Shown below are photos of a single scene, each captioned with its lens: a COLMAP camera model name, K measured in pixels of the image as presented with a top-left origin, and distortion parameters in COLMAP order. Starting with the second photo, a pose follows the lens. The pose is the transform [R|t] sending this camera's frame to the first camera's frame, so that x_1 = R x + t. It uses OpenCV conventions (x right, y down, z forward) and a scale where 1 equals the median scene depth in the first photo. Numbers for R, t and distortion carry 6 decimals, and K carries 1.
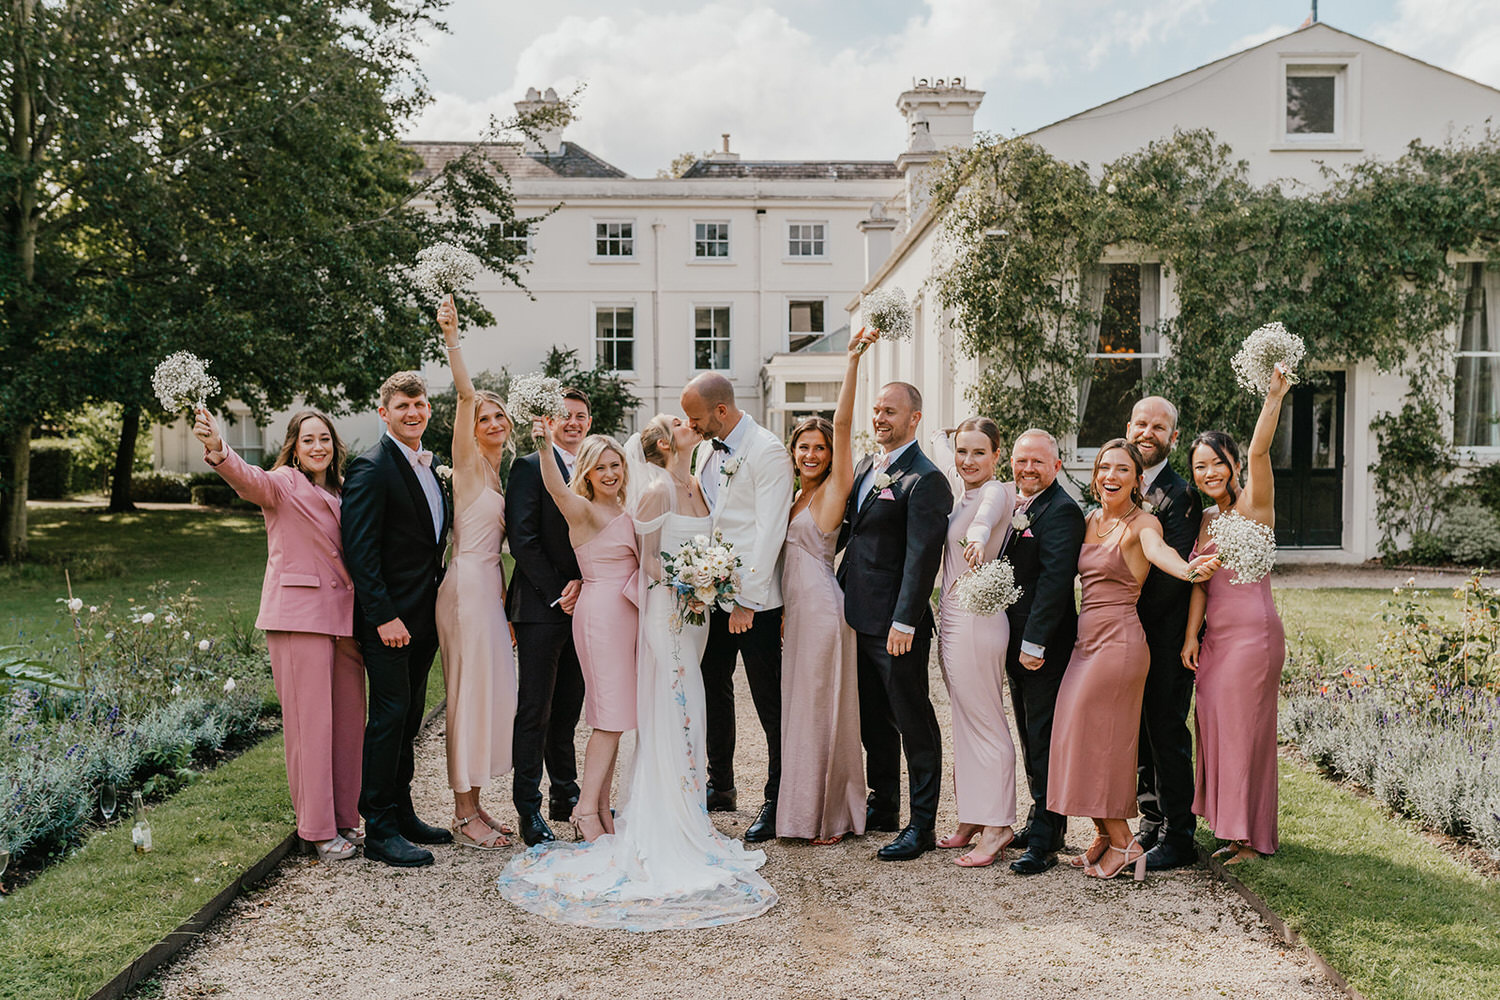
lens RADIAL K [[1504.9, 0, 749.0], [0, 1504.9, 531.6], [0, 0, 1]] dist [0.006984, 0.002976]
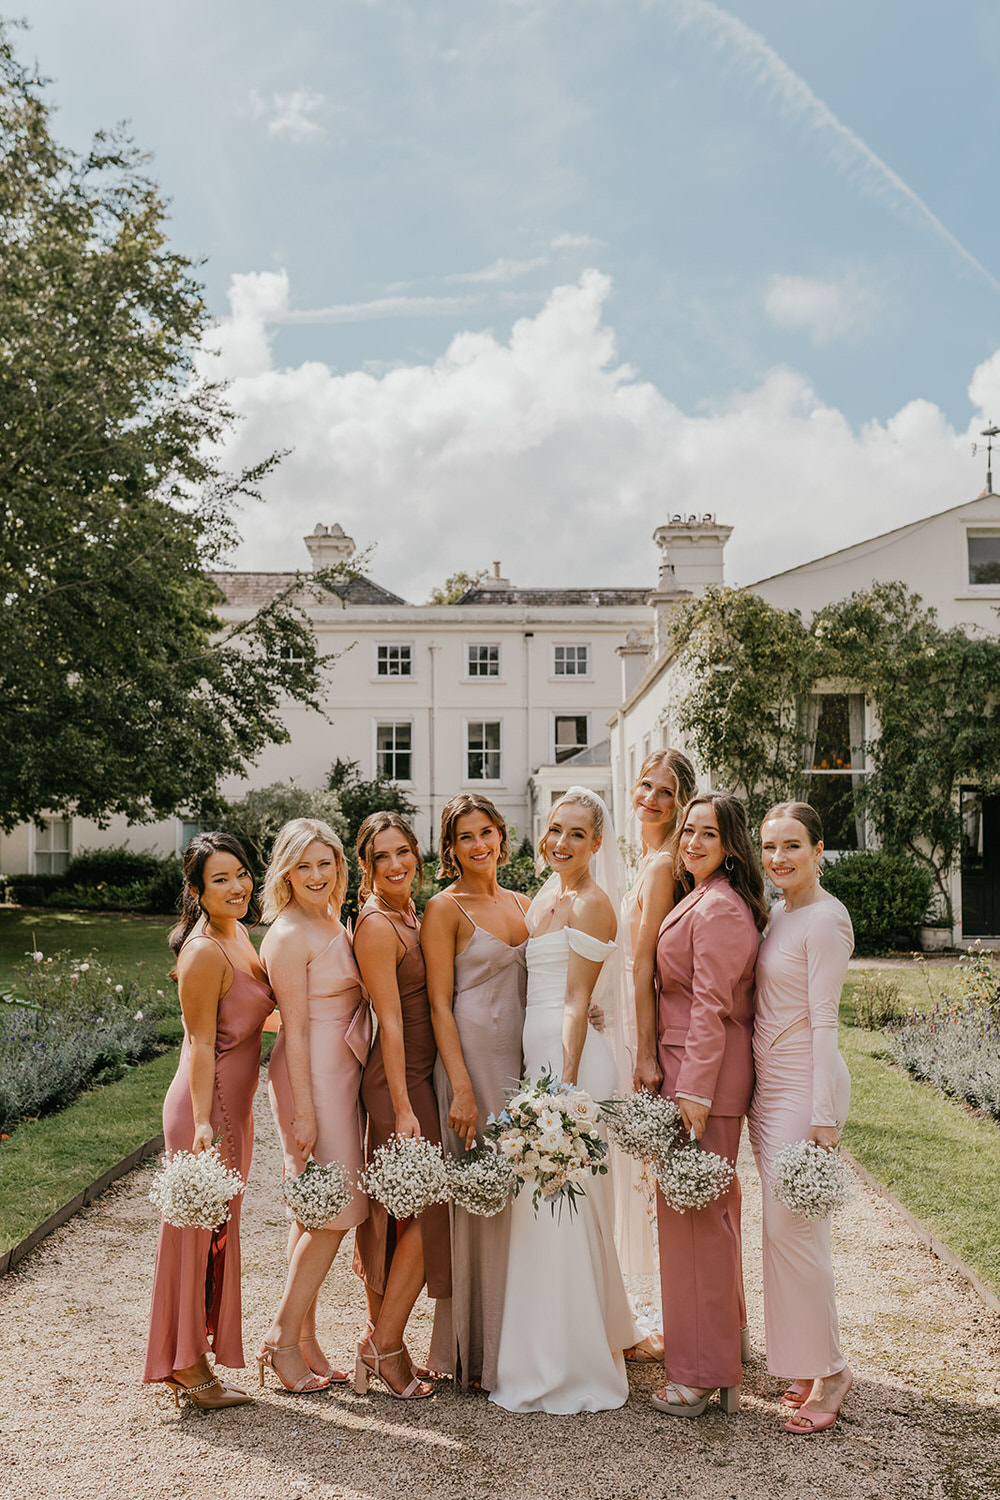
lens RADIAL K [[1505.6, 0, 486.6], [0, 1505.6, 788.6], [0, 0, 1]] dist [0.000693, 0.001042]
pose [[0.999737, -0.001011, -0.022911, 0.005121], [-0.001244, 0.995166, -0.098198, 0.011402], [0.022900, 0.098201, 0.994903, -0.167575]]
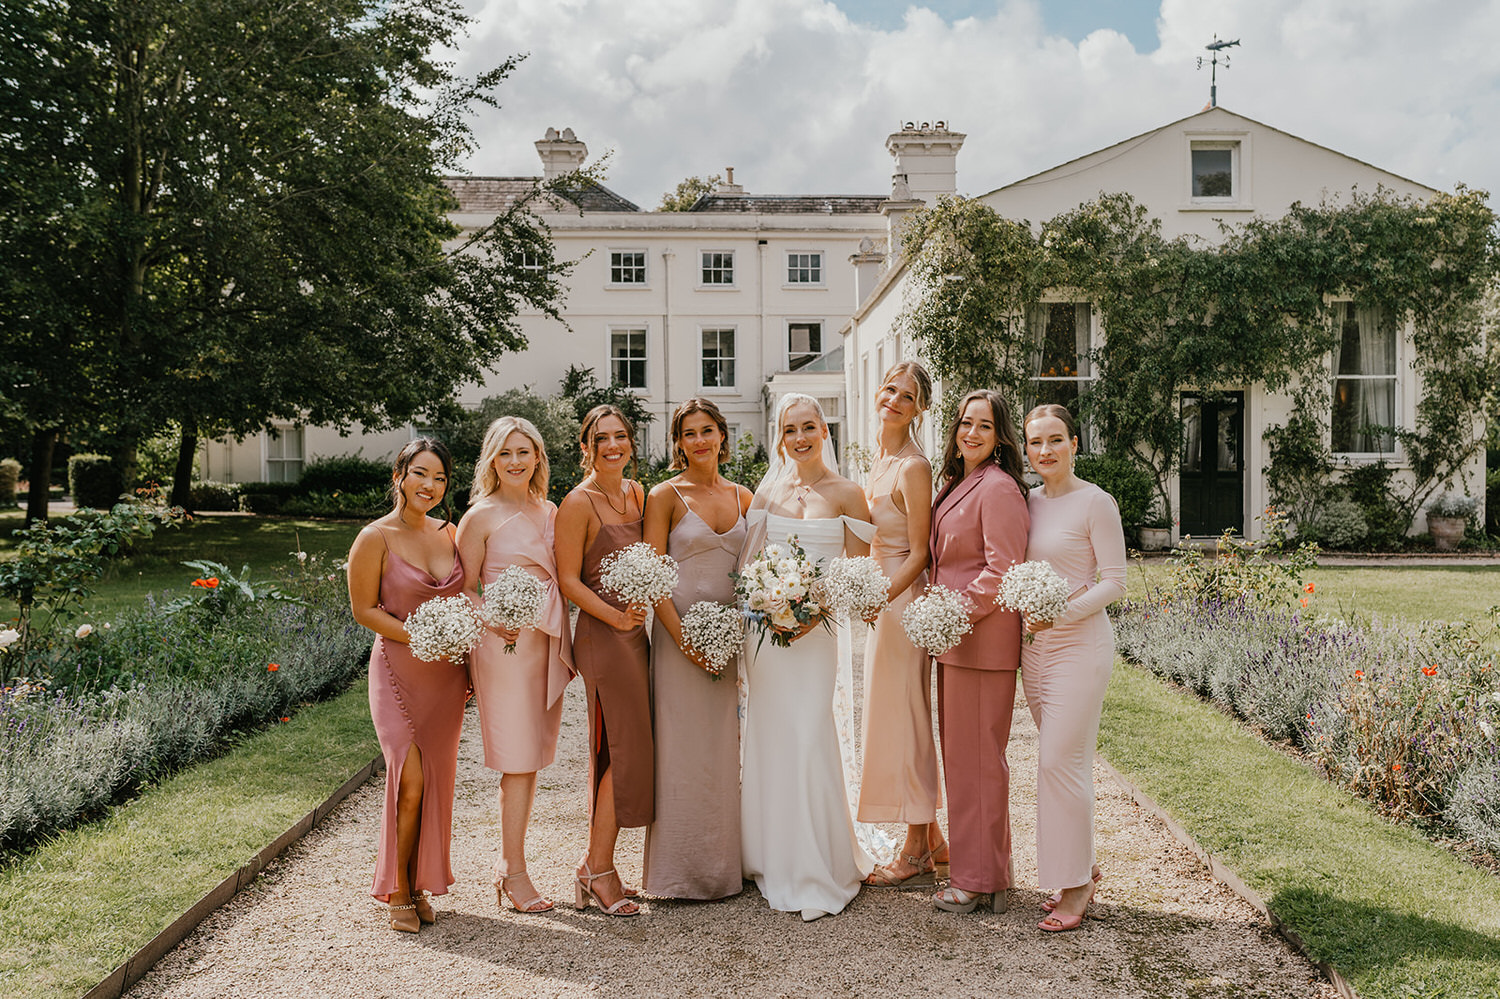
lens RADIAL K [[1506.6, 0, 797.8], [0, 1506.6, 498.1], [0, 0, 1]] dist [0.001029, -0.004816]
pose [[0.999556, -0.004119, 0.029525, 0.000997], [0.005026, 0.999516, -0.030710, 0.015199], [-0.029385, 0.030845, 0.999092, -0.199275]]
